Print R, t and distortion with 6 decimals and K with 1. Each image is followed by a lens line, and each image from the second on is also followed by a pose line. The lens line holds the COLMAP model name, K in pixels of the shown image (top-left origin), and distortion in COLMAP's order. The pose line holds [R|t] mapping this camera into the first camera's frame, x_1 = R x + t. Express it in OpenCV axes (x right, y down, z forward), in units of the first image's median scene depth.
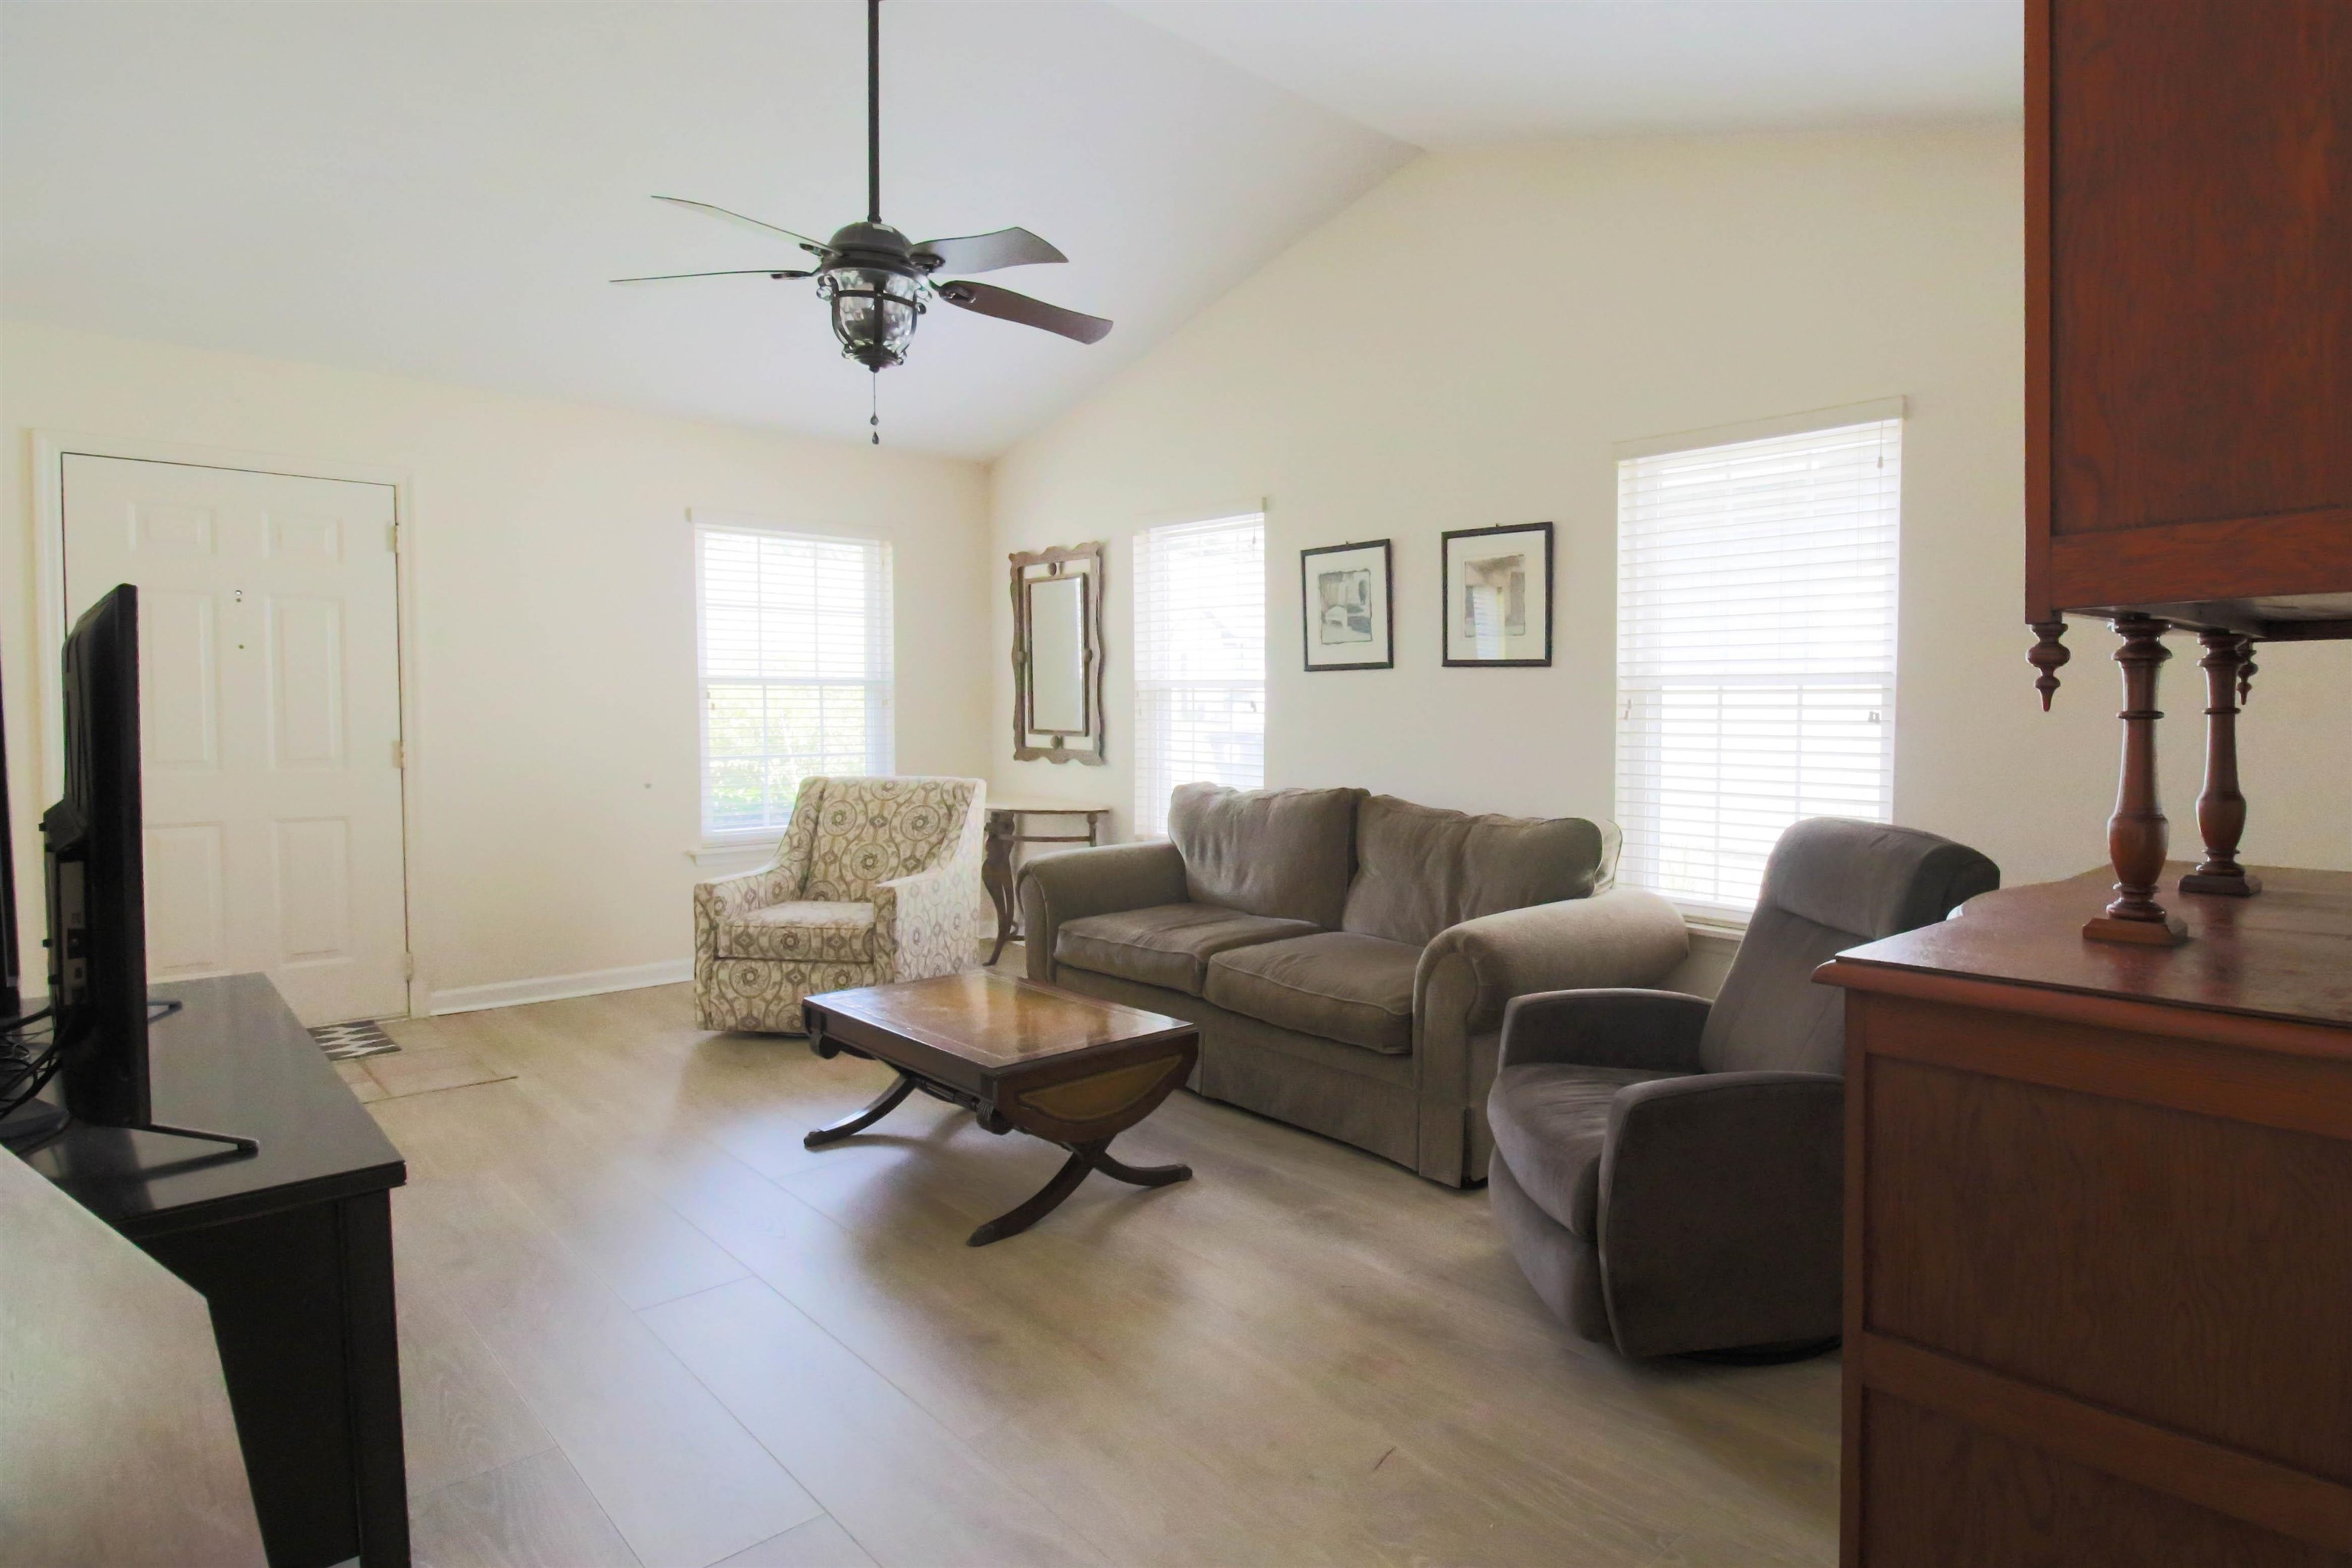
lens RADIAL K [[1110.5, 0, 1184.0], [0, 1110.5, 772.2], [0, 0, 1]] dist [0.002671, -0.014235]
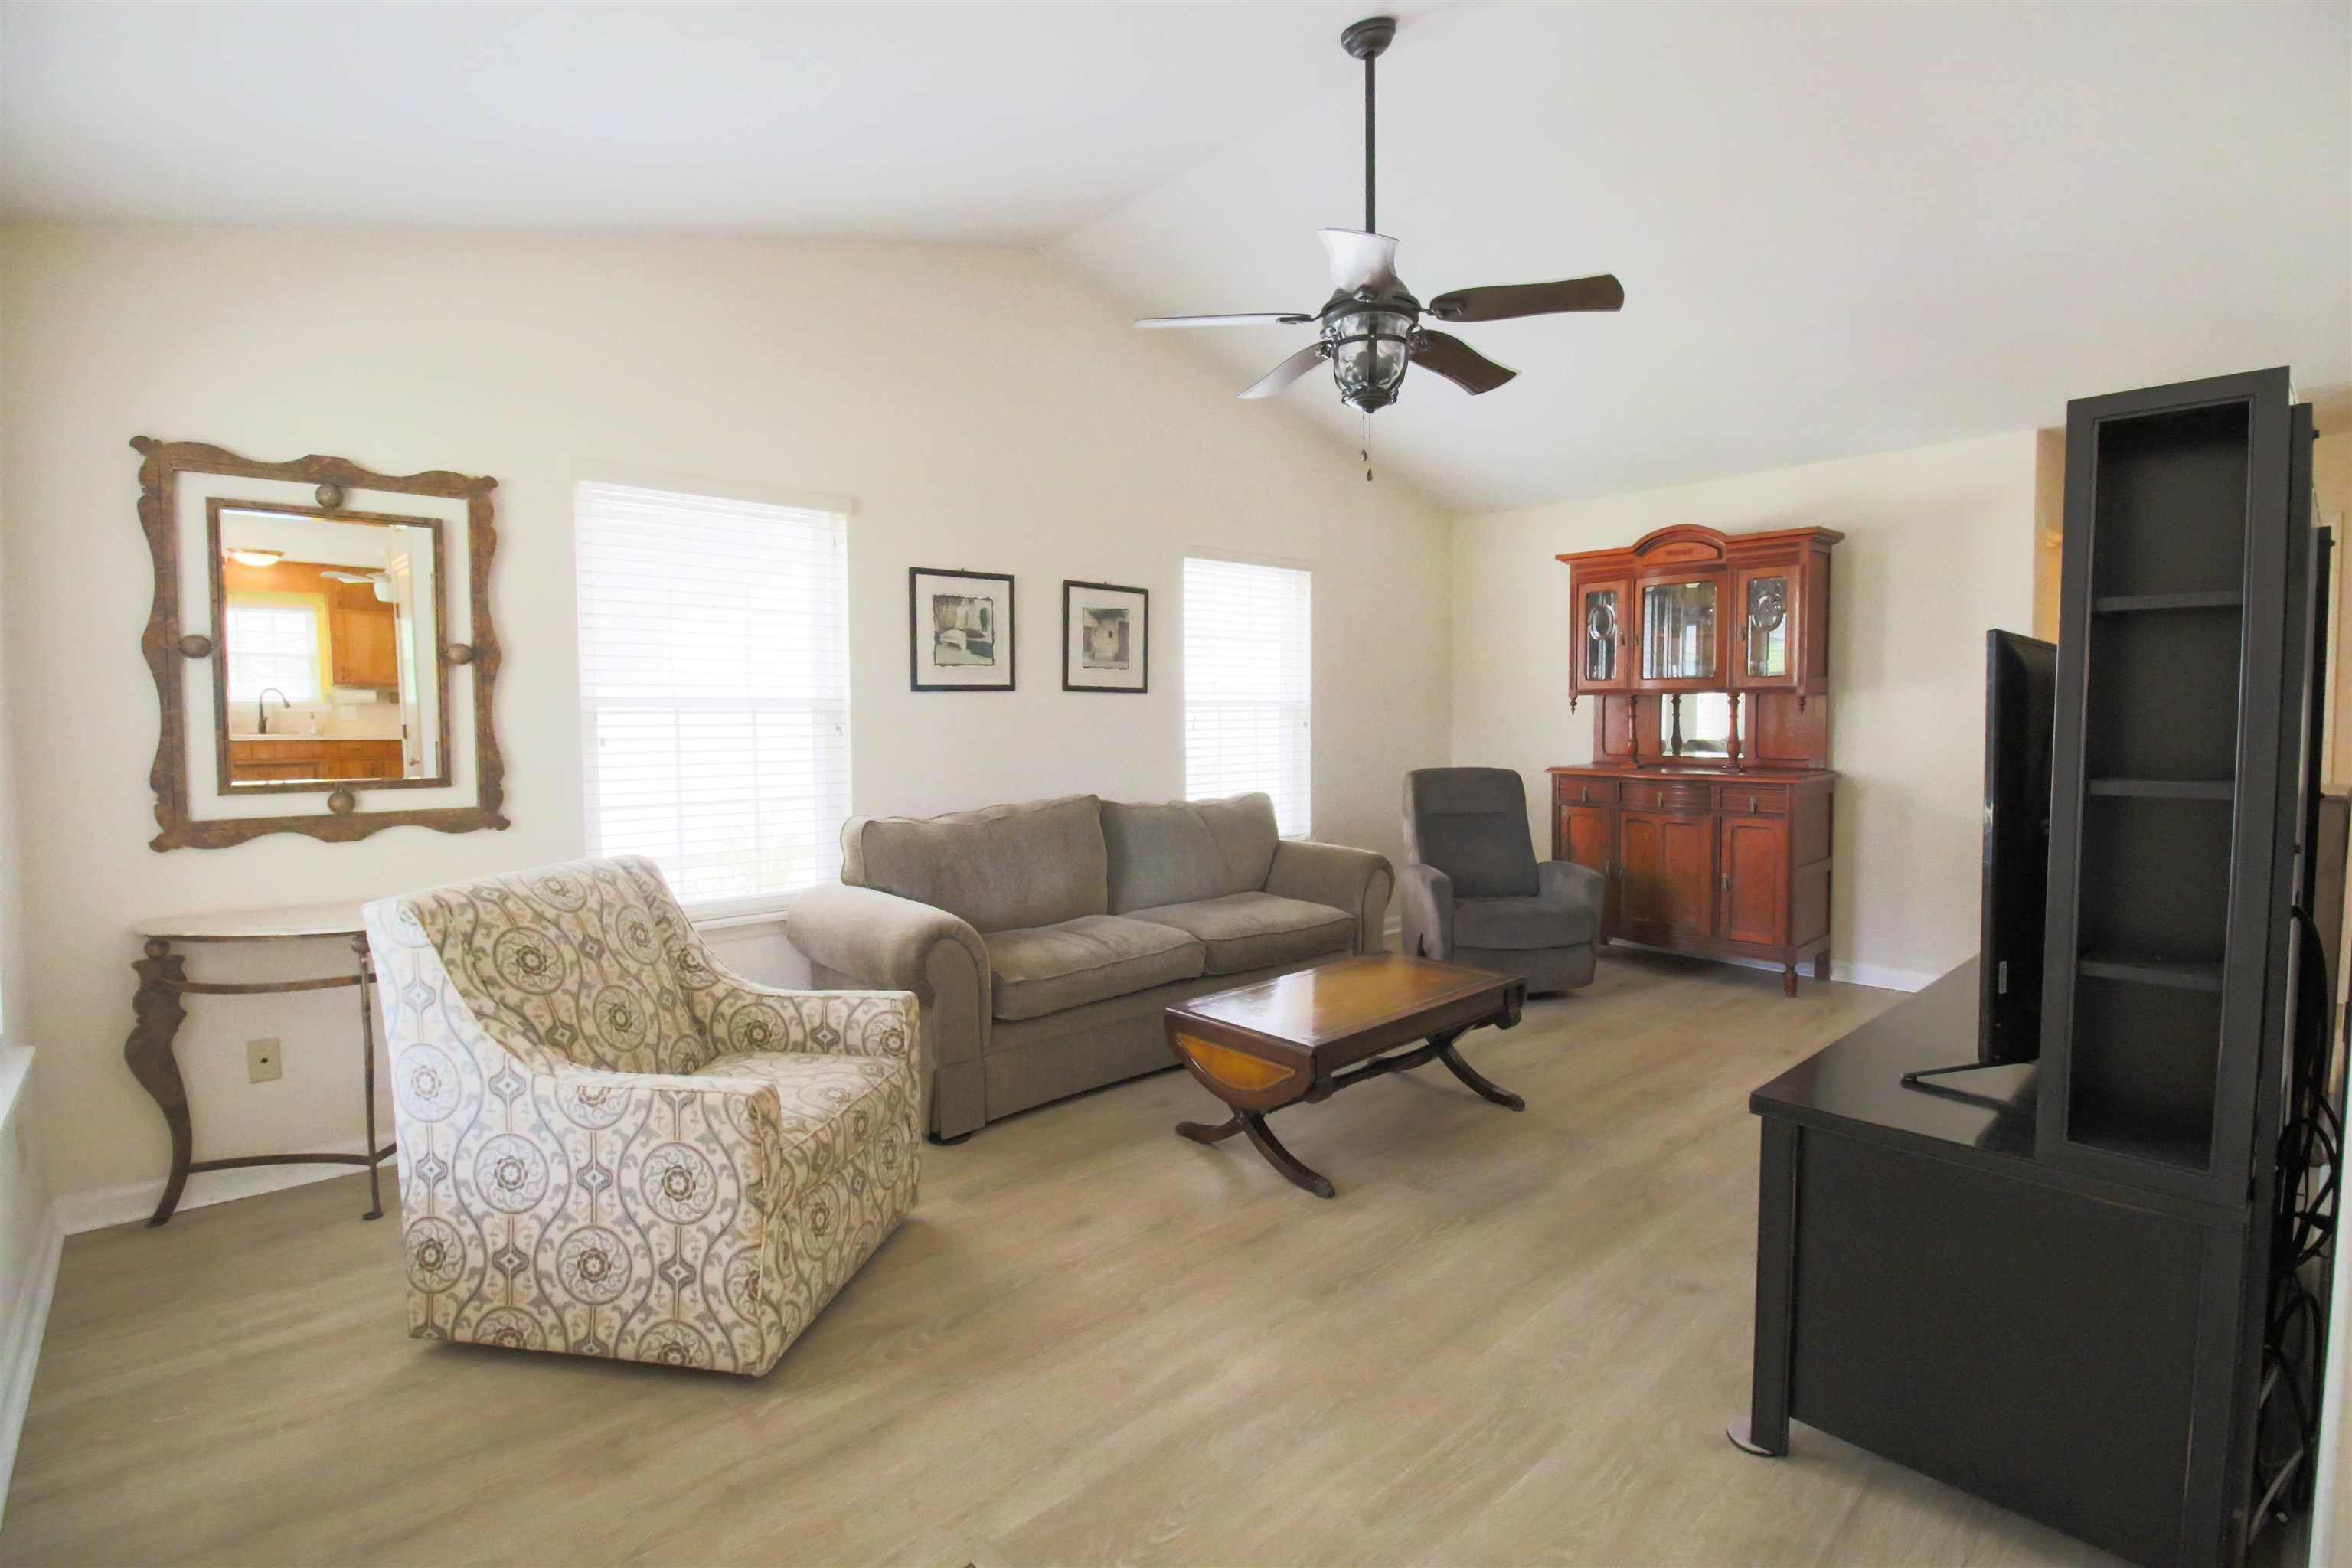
lens RADIAL K [[1110.5, 0, 1184.0], [0, 1110.5, 772.2], [0, 0, 1]] dist [0.002671, -0.014235]
pose [[0.057355, -0.056433, 0.996758, -0.895438], [0.074331, 0.995871, 0.052106, -0.055421], [-0.995583, 0.071101, 0.061313, 0.740477]]
